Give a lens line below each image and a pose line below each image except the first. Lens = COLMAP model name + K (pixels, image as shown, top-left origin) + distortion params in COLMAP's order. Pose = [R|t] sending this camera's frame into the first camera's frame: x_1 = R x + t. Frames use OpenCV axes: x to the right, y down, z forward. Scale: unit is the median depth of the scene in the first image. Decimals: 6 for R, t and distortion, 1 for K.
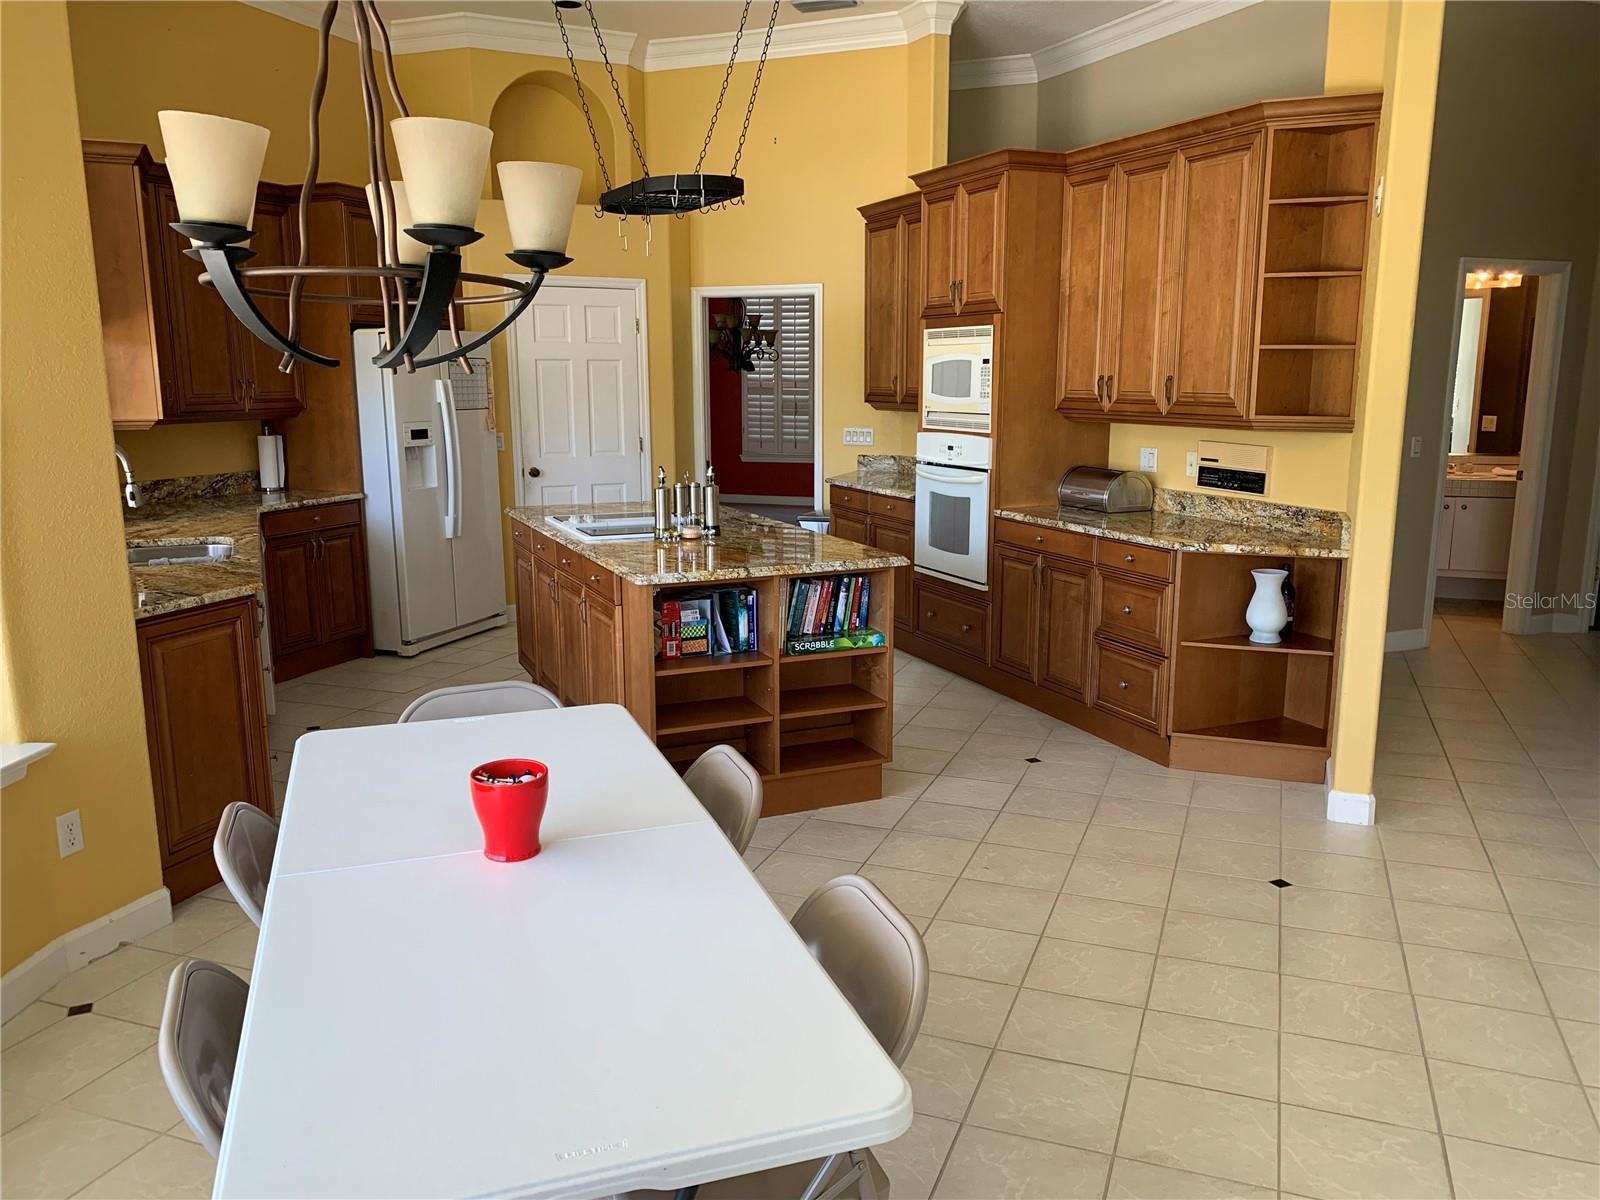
lens RADIAL K [[1211.6, 0, 800.0], [0, 1211.6, 600.0], [0, 0, 1]] dist [0.157745, -0.427829]
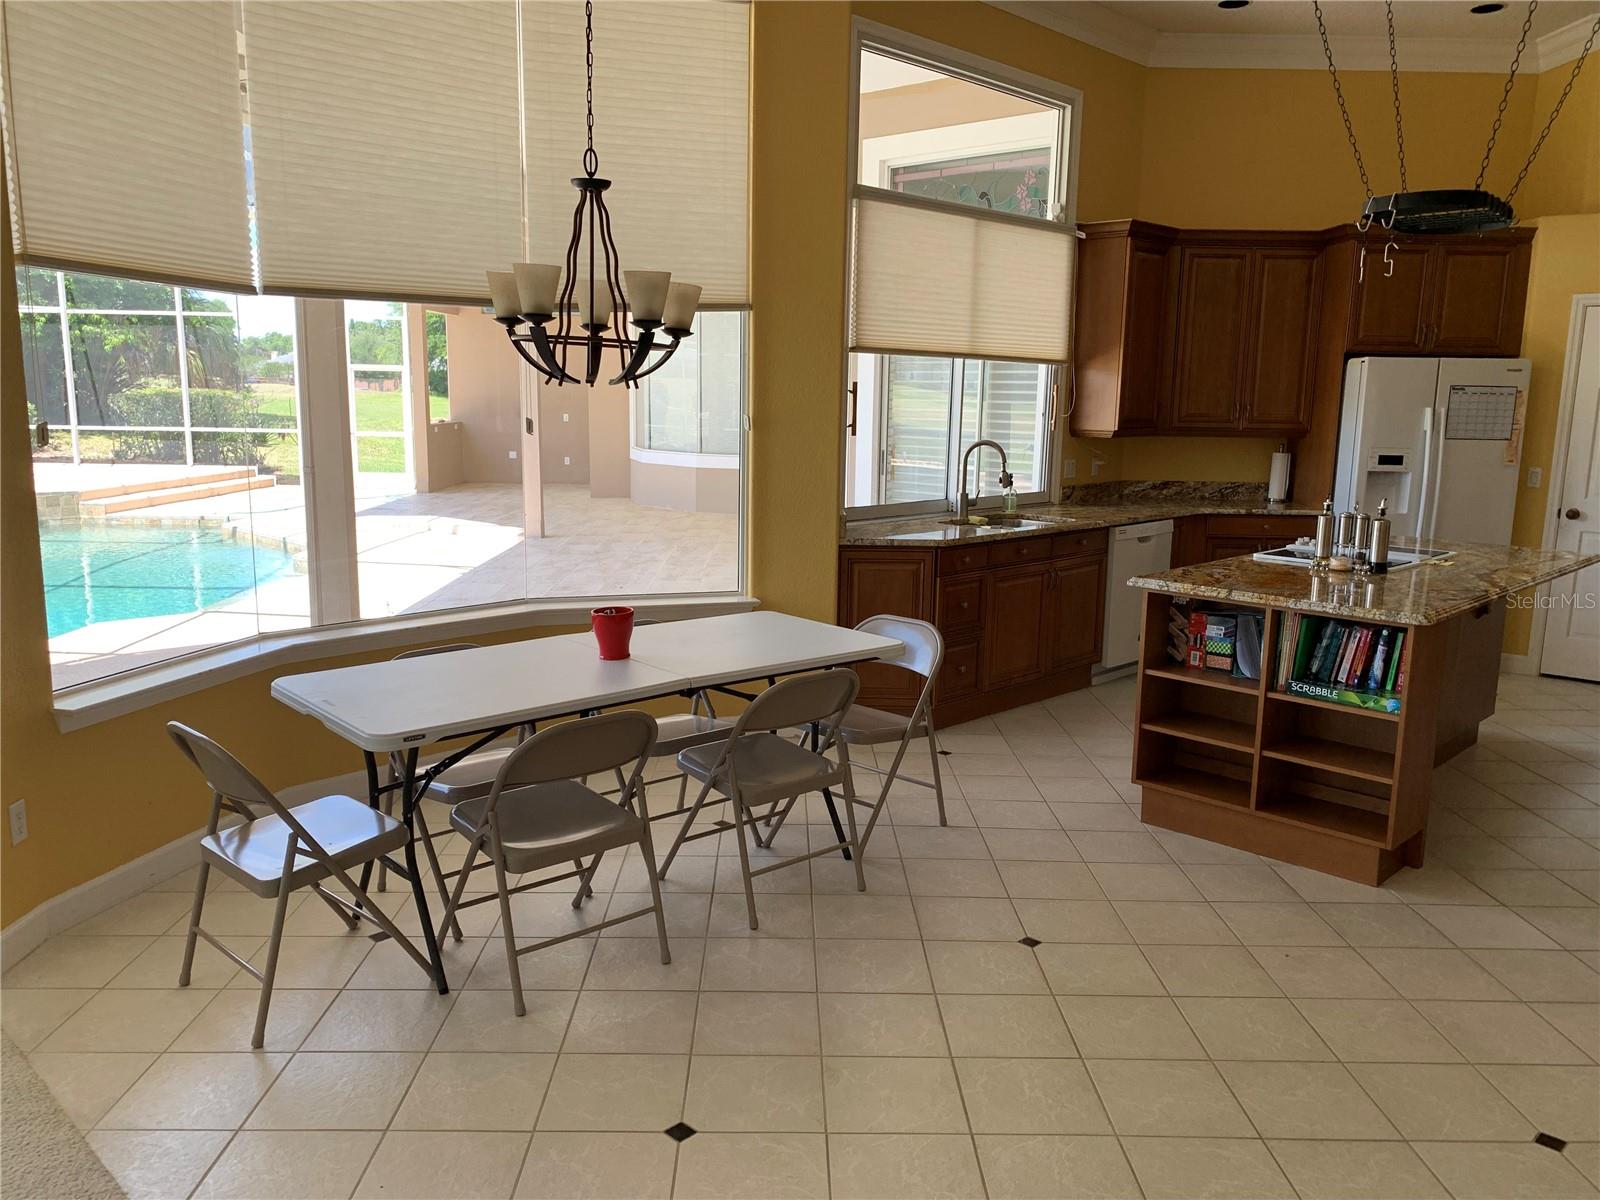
lens RADIAL K [[1231.4, 0, 800.0], [0, 1231.4, 600.0], [0, 0, 1]] dist [0.009811, -0.002569]
pose [[0.344506, 0.164596, -0.924242, 0.698617], [-0.184100, 0.977239, 0.105412, -0.054511], [0.920556, 0.133838, 0.366967, 0.257993]]
